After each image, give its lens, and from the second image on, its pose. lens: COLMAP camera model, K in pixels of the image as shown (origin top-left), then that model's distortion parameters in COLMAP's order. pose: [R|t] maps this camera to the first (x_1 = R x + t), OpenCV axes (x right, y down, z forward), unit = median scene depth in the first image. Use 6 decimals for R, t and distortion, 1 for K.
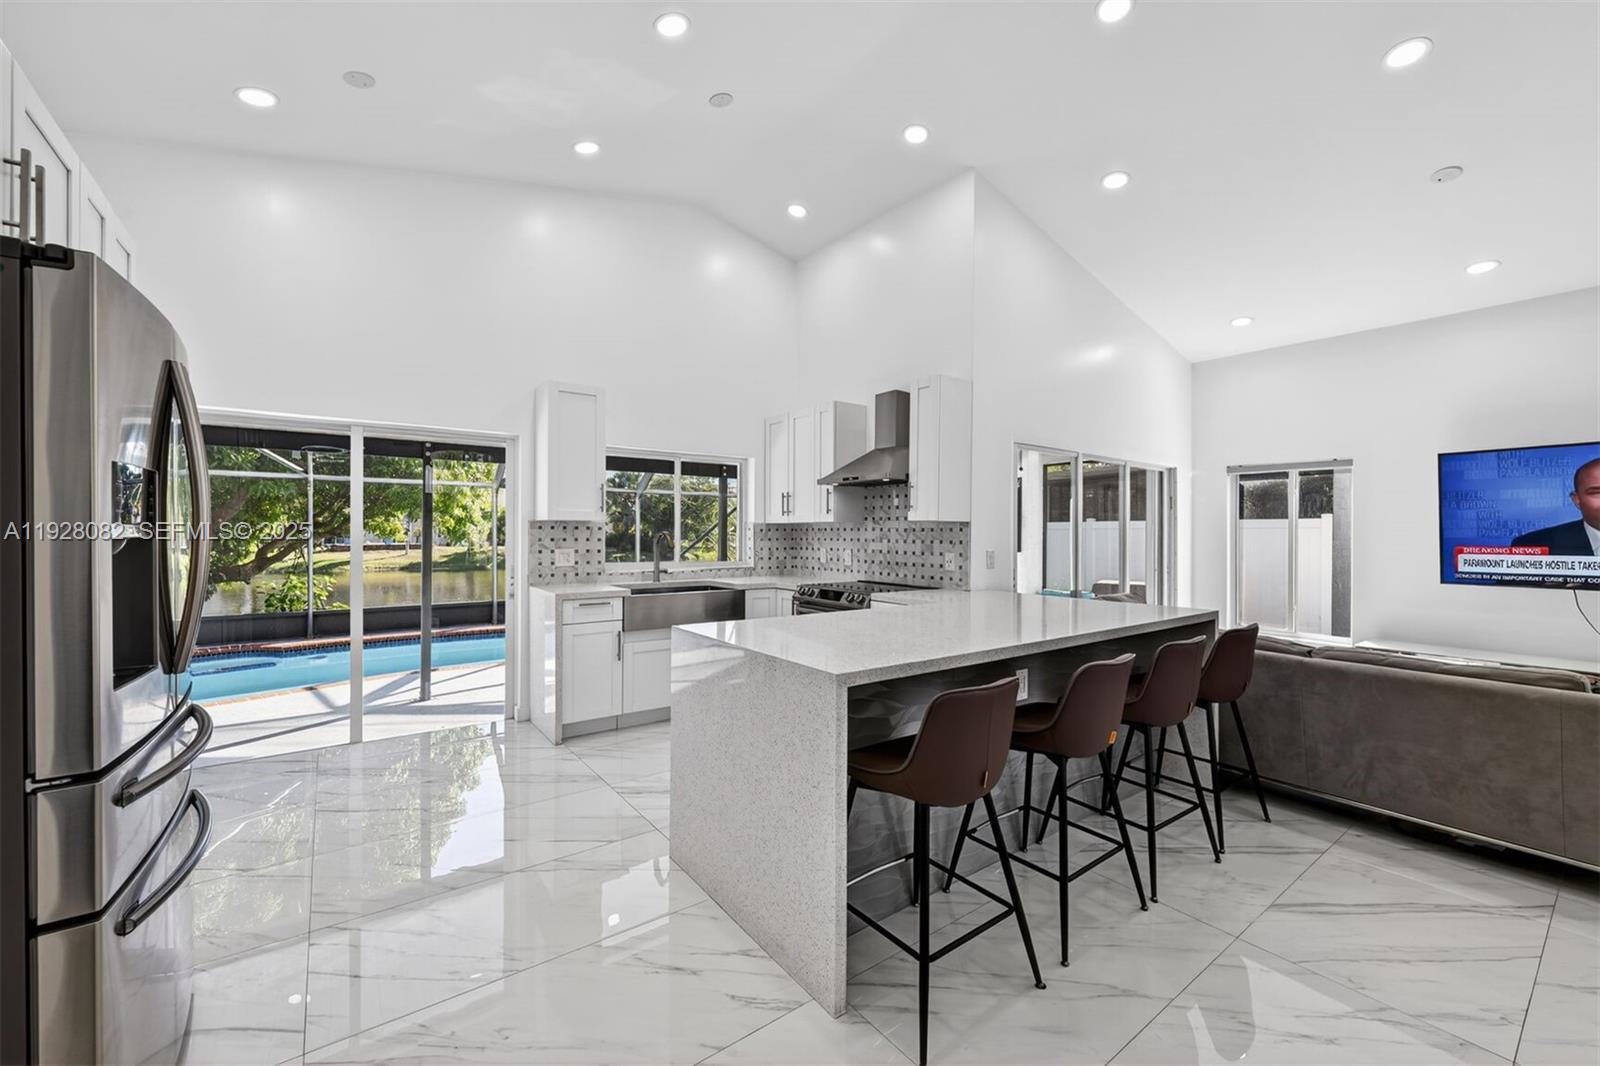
lens RADIAL K [[633.4, 0, 793.8], [0, 633.4, 530.6], [0, 0, 1]] dist [0.002081, 0.000024]
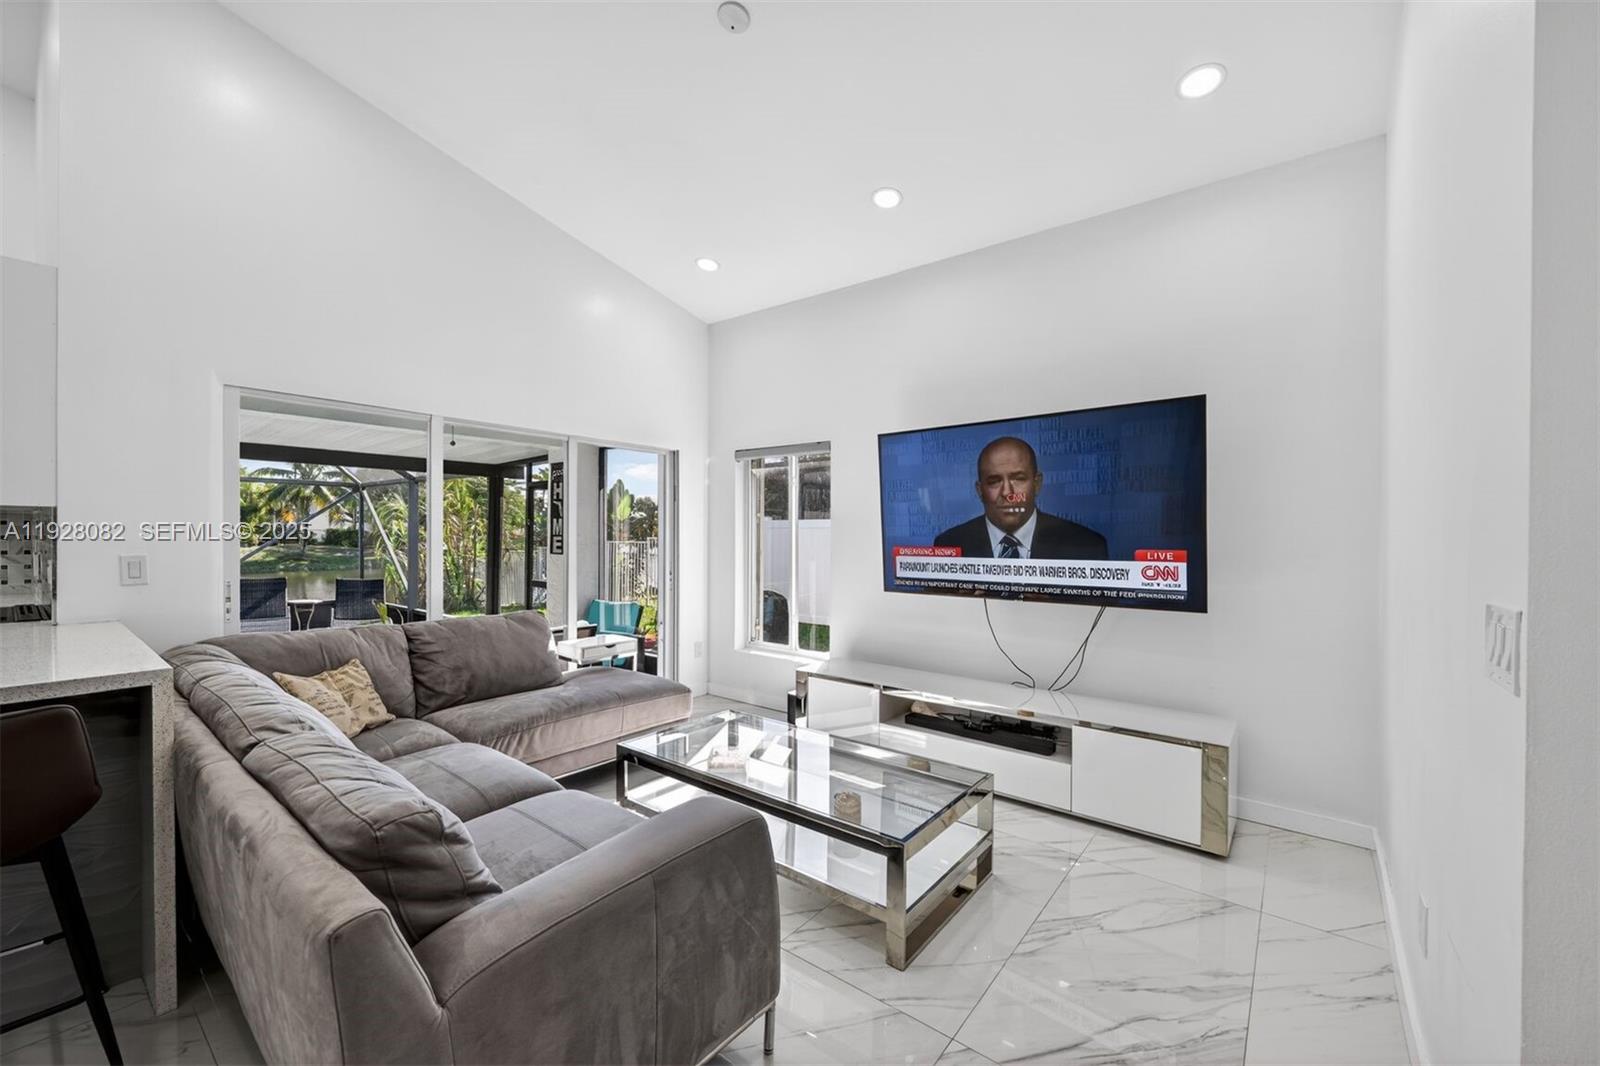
lens RADIAL K [[633.4, 0, 804.8], [0, 633.4, 530.3], [0, 0, 1]] dist [0.002081, 0.000024]
pose [[0.959079, 0.002136, 0.283129, 0.715851], [-0.002525, 0.999996, 0.001008, 0.003175], [-0.283126, -0.001682, 0.959081, 0.246510]]
